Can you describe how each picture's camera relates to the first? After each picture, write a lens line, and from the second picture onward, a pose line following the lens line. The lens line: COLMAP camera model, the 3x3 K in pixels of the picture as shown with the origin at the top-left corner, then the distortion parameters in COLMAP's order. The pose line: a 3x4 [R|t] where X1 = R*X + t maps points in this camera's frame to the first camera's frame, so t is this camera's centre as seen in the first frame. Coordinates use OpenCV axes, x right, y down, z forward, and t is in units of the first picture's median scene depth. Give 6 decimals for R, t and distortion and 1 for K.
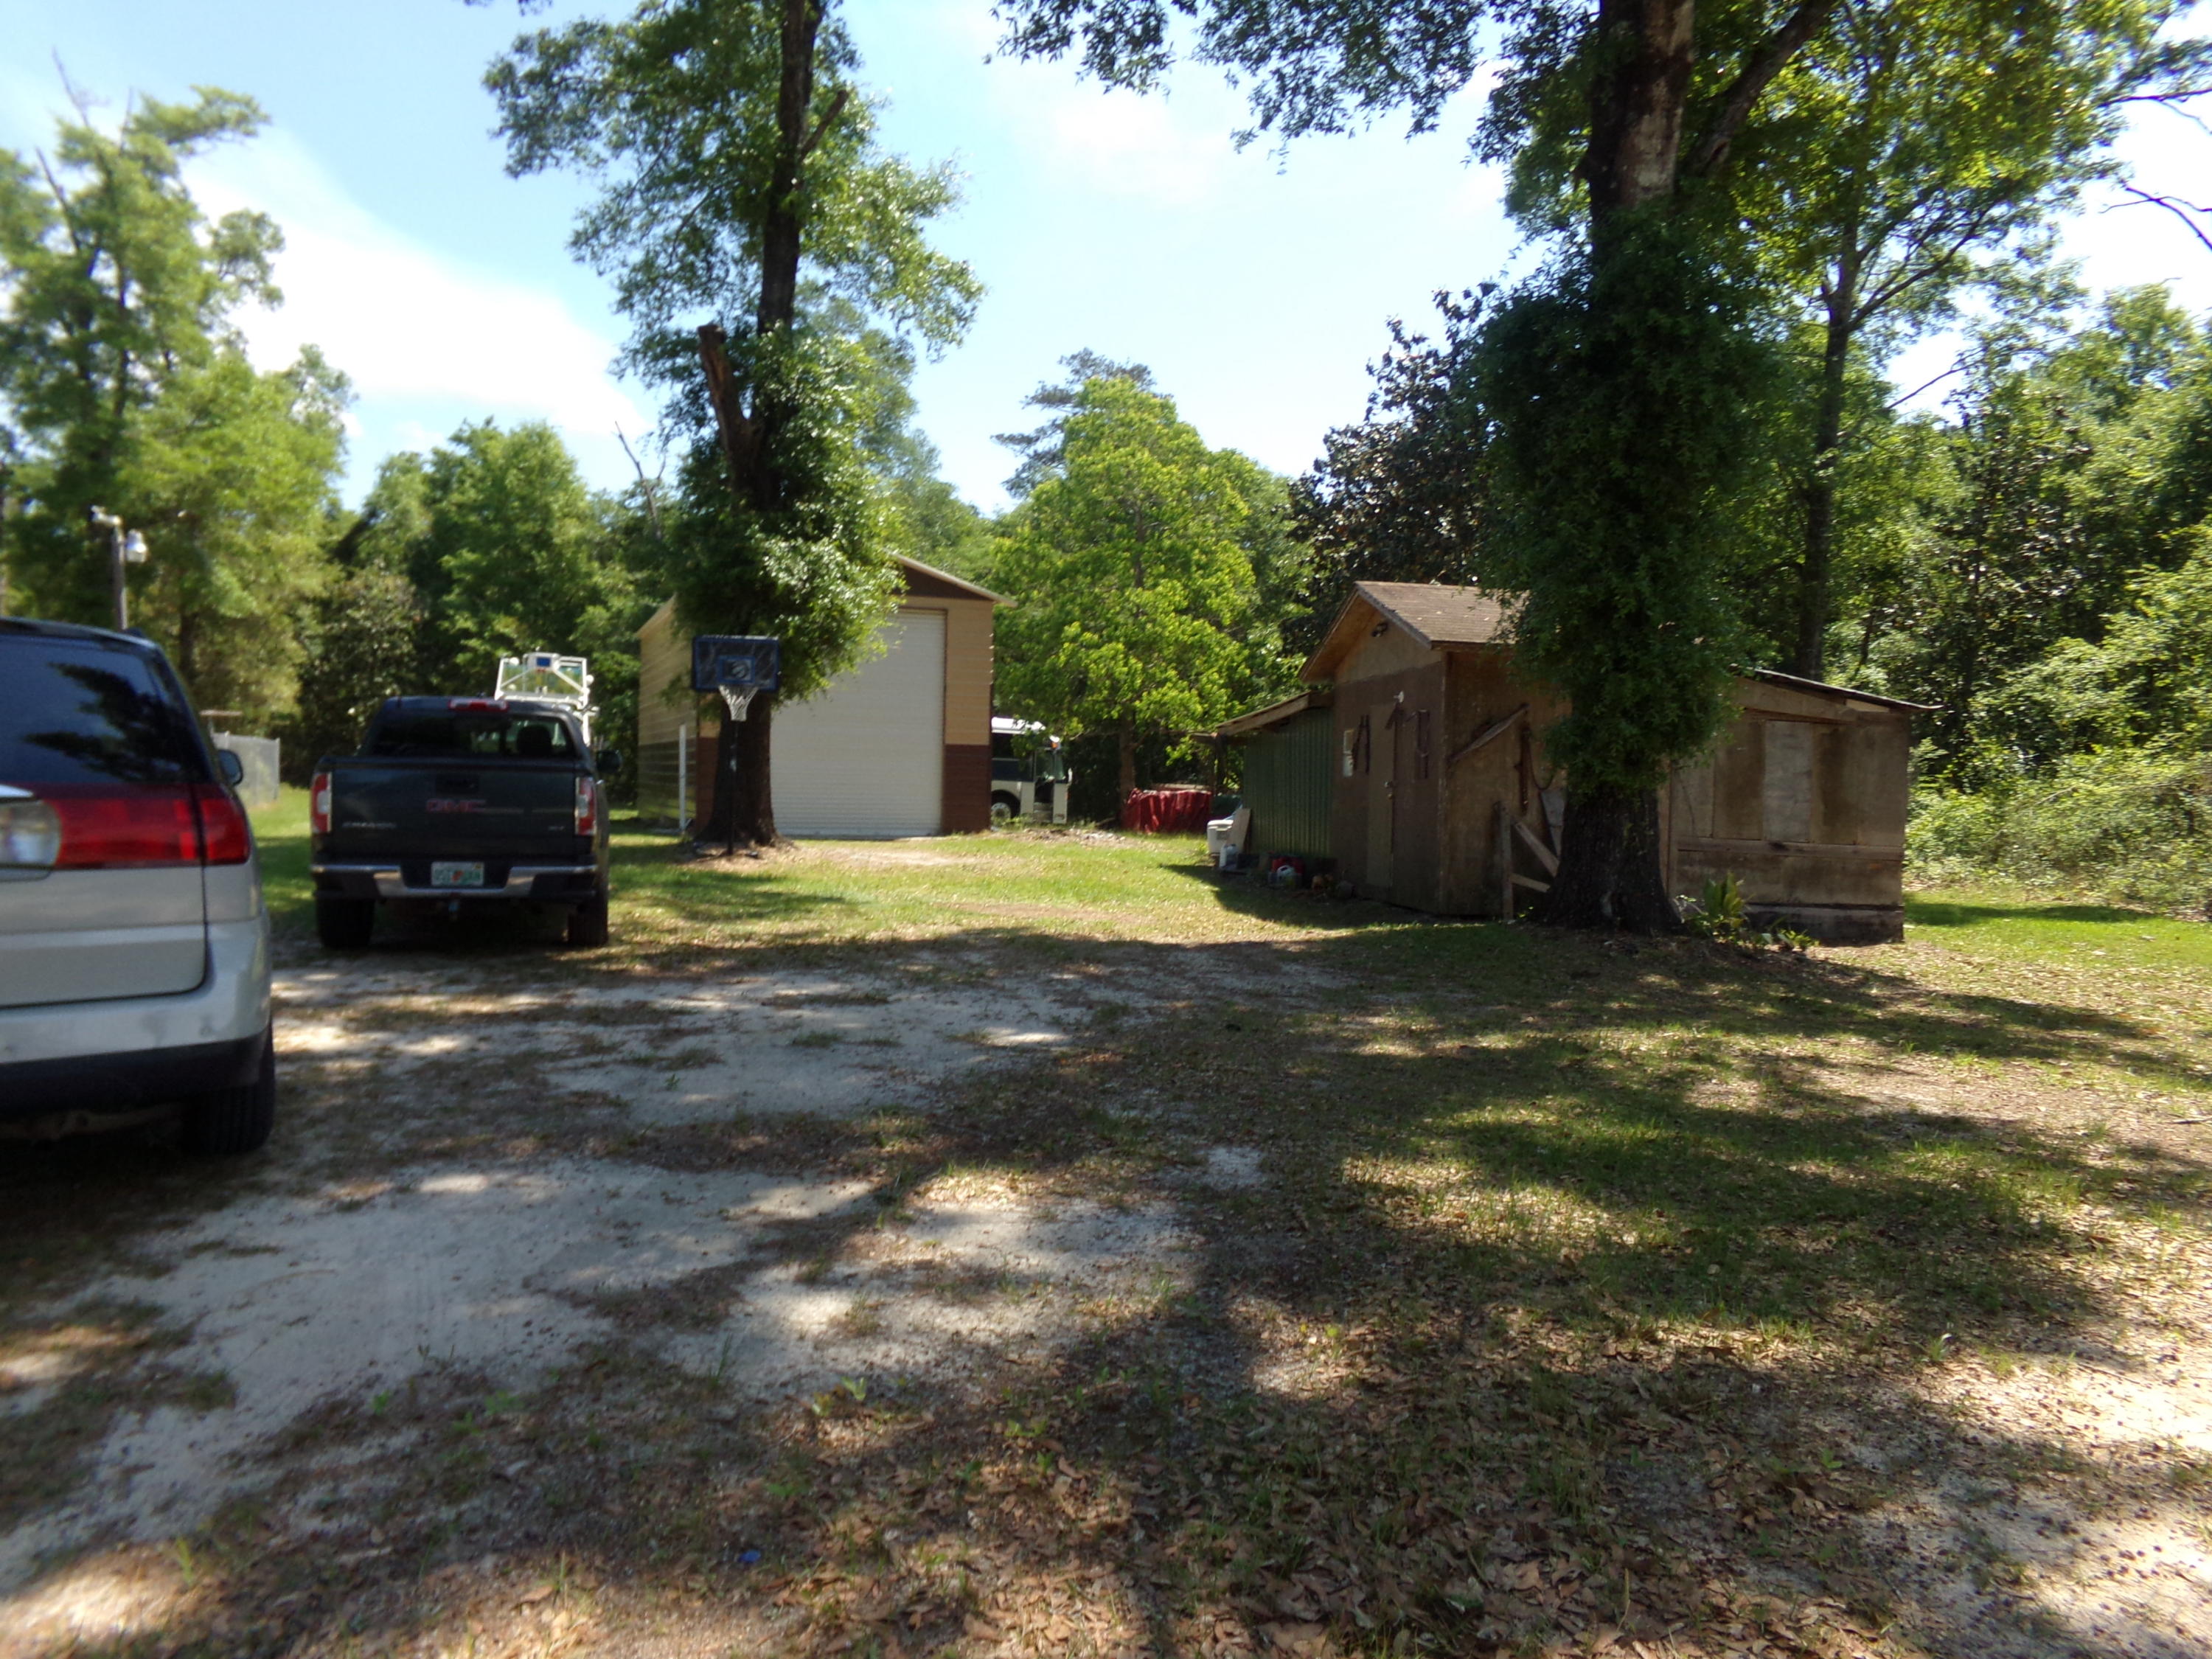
lens RADIAL K [[1534.1, 0, 1106.0], [0, 1534.1, 829.5], [0, 0, 1]] dist [-0.122755, 0.226033]
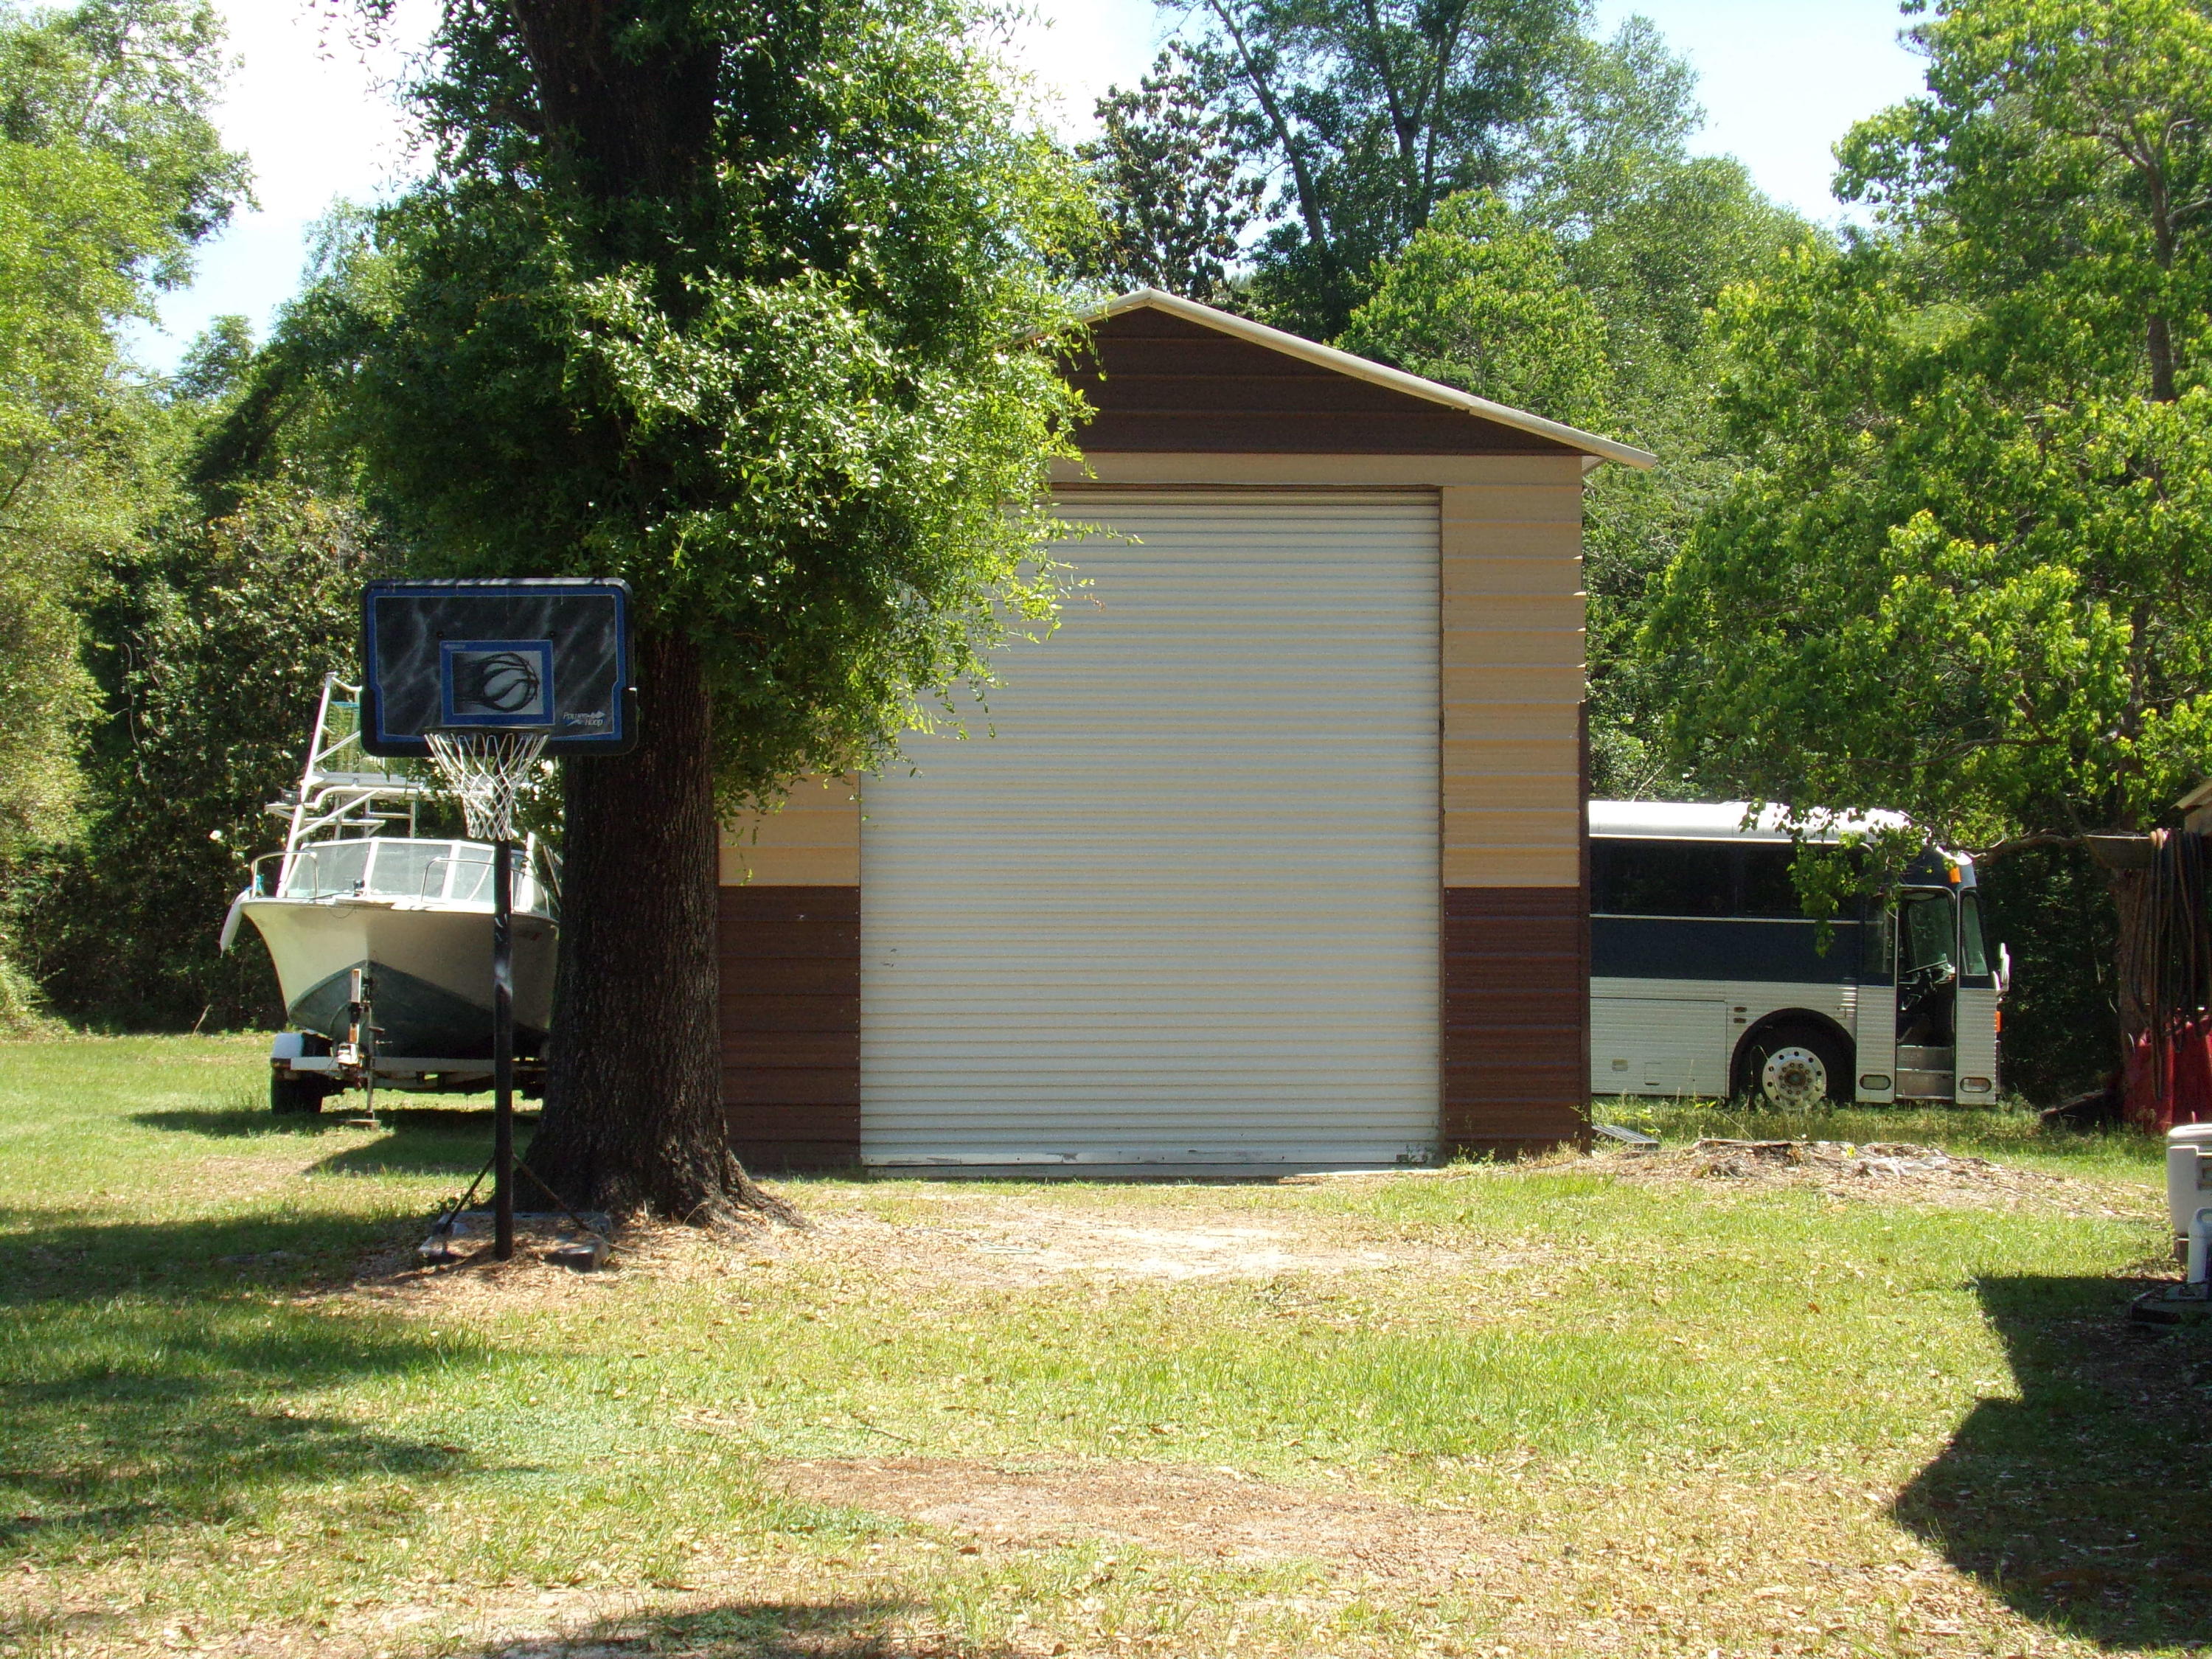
lens RADIAL K [[4083.4, 0, 1106.0], [0, 4083.4, 829.5], [0, 0, 1]] dist [-0.007894, 0.000091]
pose [[0.960512, -0.034265, -0.276120, 0.060959], [0.015313, 0.997394, -0.070503, -0.006144], [0.277816, 0.063491, 0.958534, 0.111083]]
